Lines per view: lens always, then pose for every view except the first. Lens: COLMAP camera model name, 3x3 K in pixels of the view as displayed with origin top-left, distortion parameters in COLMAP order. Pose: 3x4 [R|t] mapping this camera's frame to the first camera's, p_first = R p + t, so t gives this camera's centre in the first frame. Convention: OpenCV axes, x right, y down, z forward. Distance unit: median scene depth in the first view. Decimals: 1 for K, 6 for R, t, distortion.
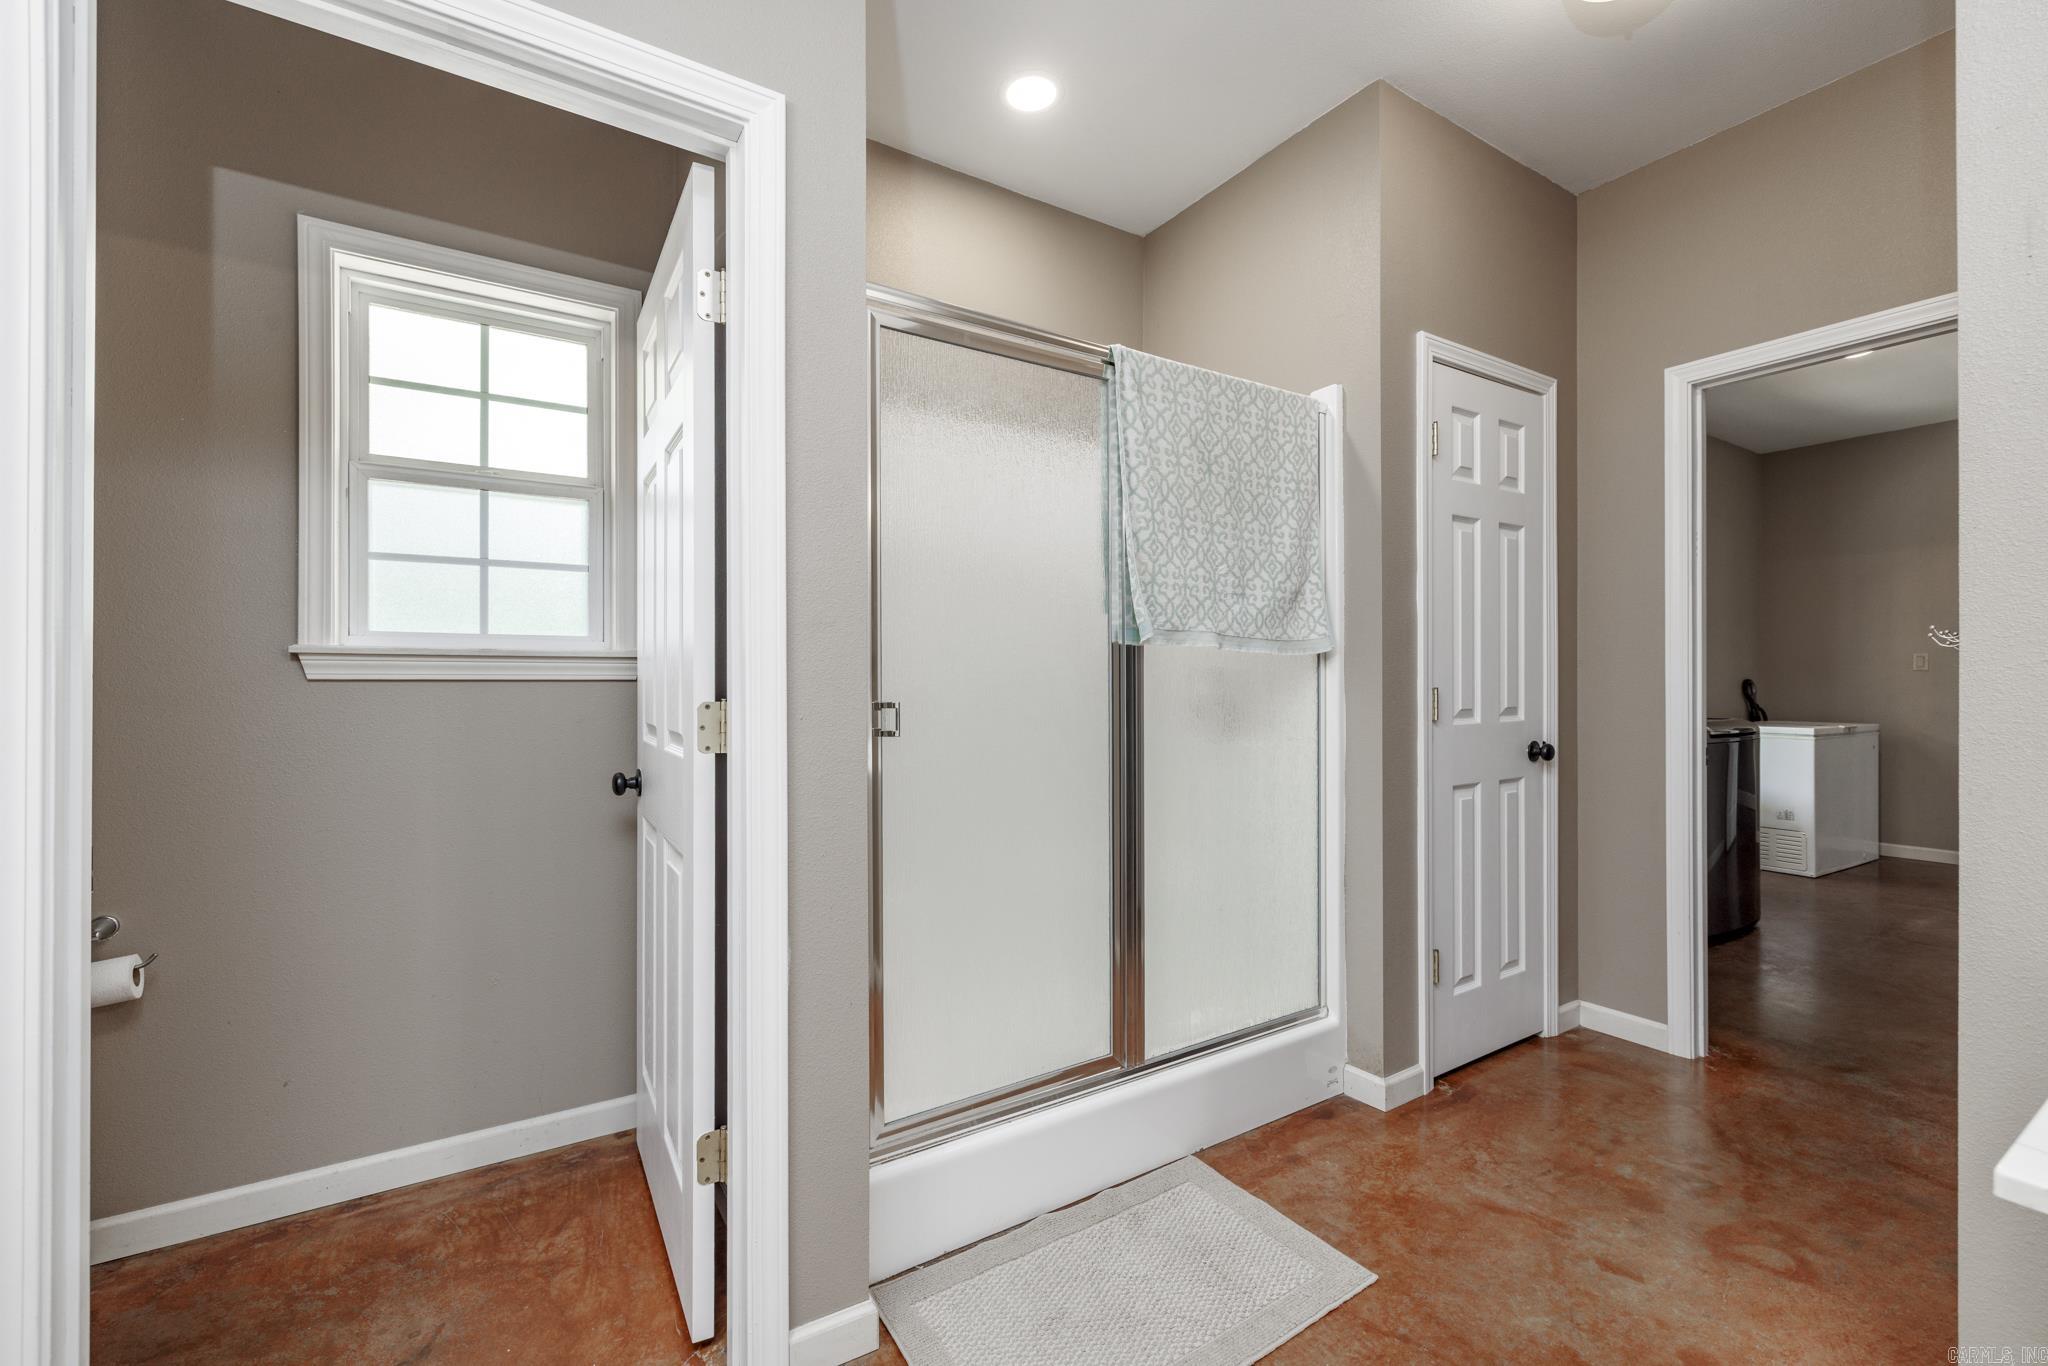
lens RADIAL K [[869.1, 0, 1024.0], [0, 869.1, 683.0], [0, 0, 1]] dist [-0.000794, -0.000288]
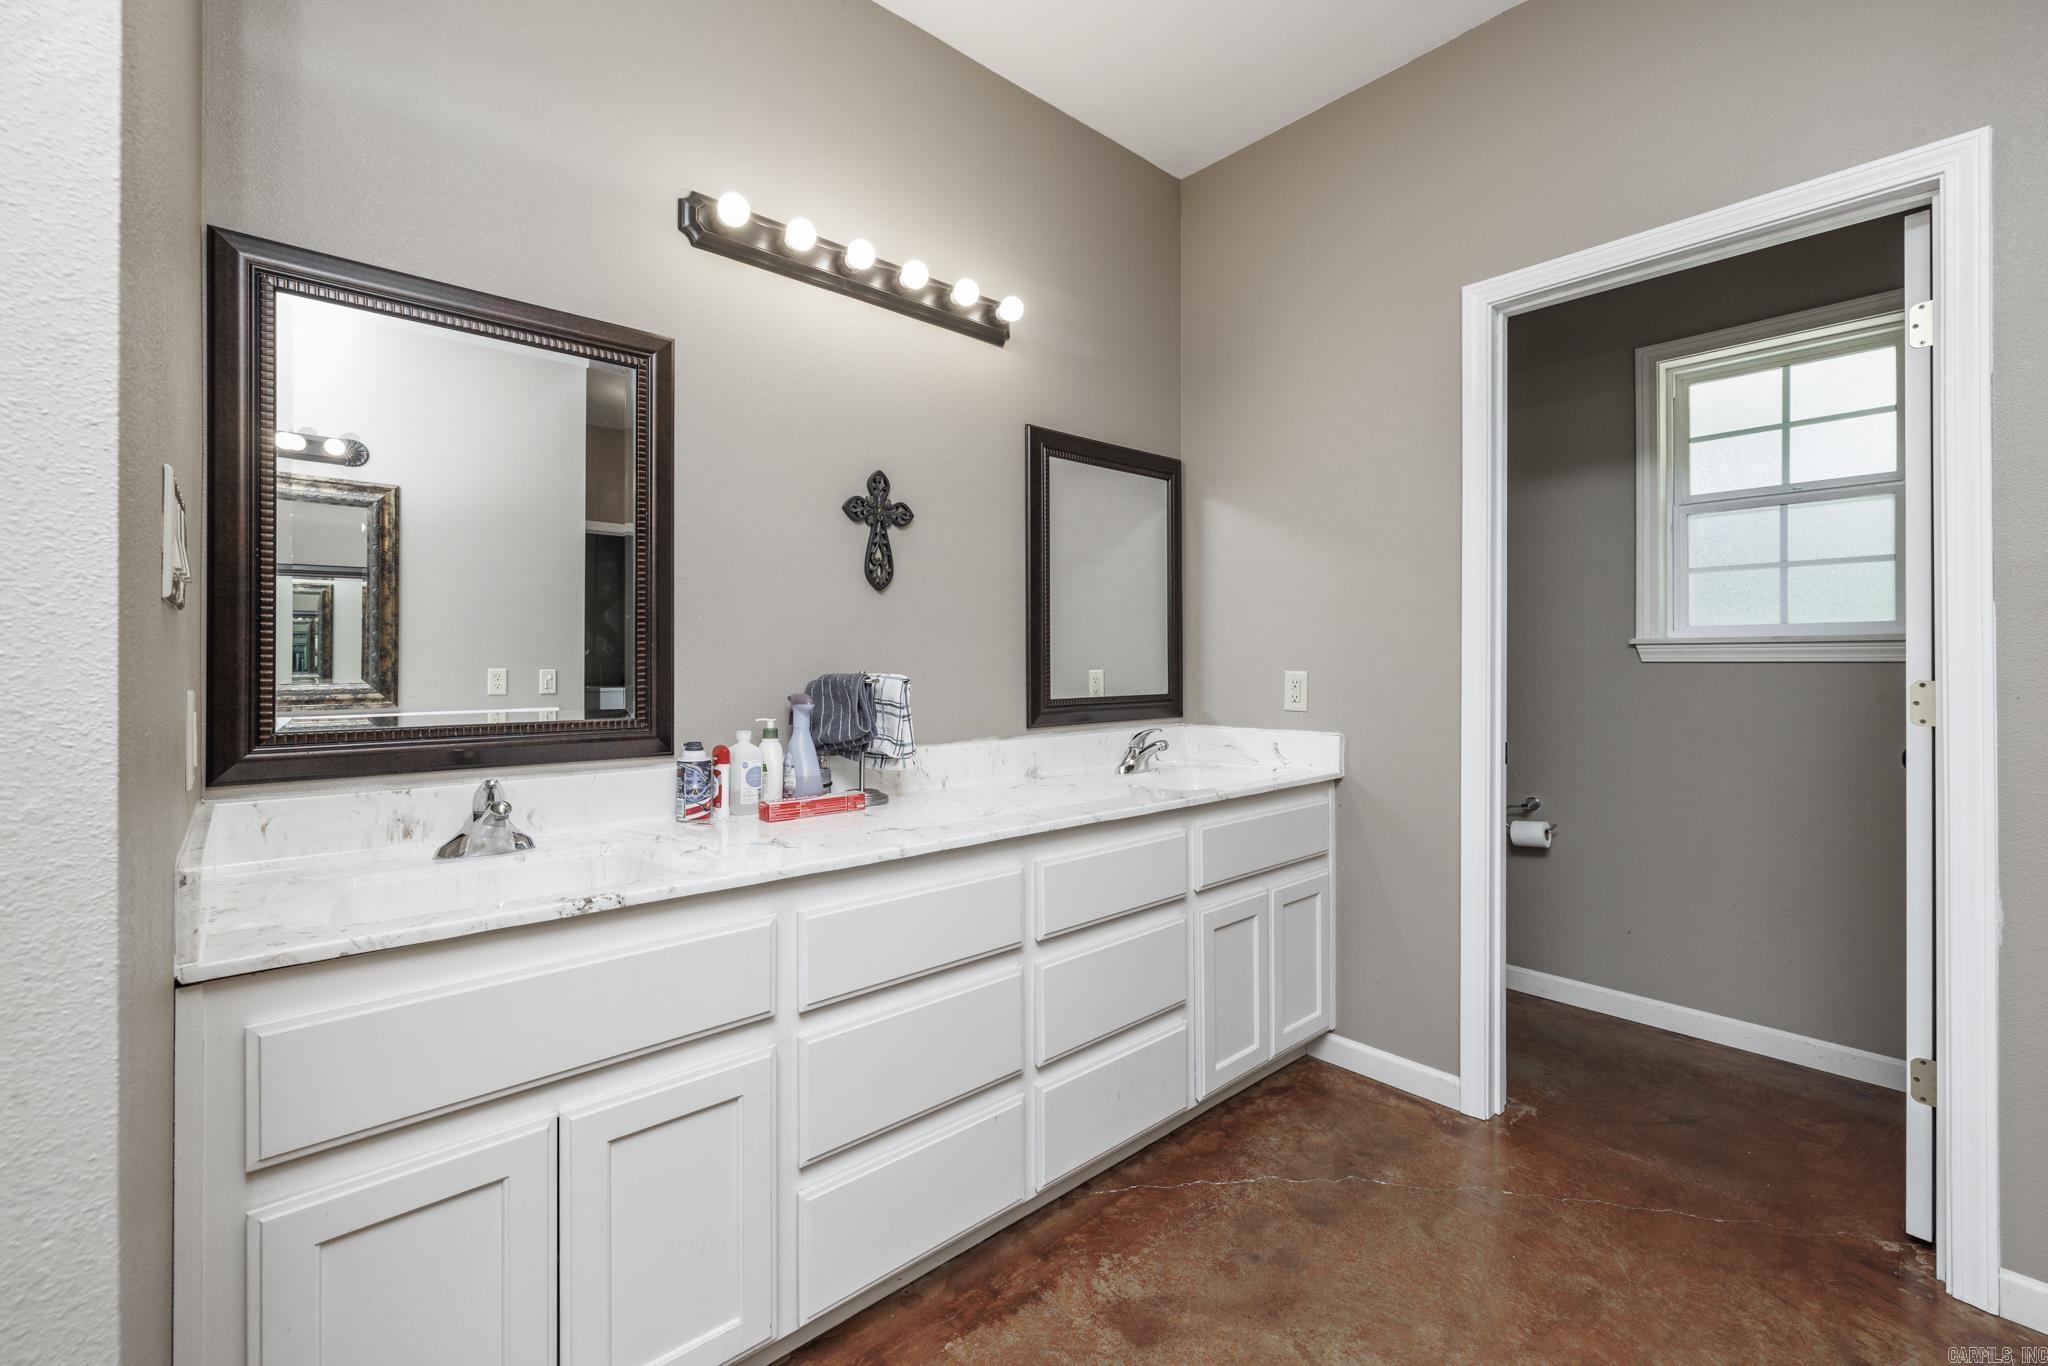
lens RADIAL K [[854.9, 0, 1018.5], [0, 854.9, 659.7], [0, 0, 1]] dist [0.001171, 0.000370]
pose [[0.162889, -0.004165, -0.986636, 0.421470], [-0.002497, 0.999986, -0.004634, 0.001723], [0.986641, 0.003218, 0.162876, -0.271738]]
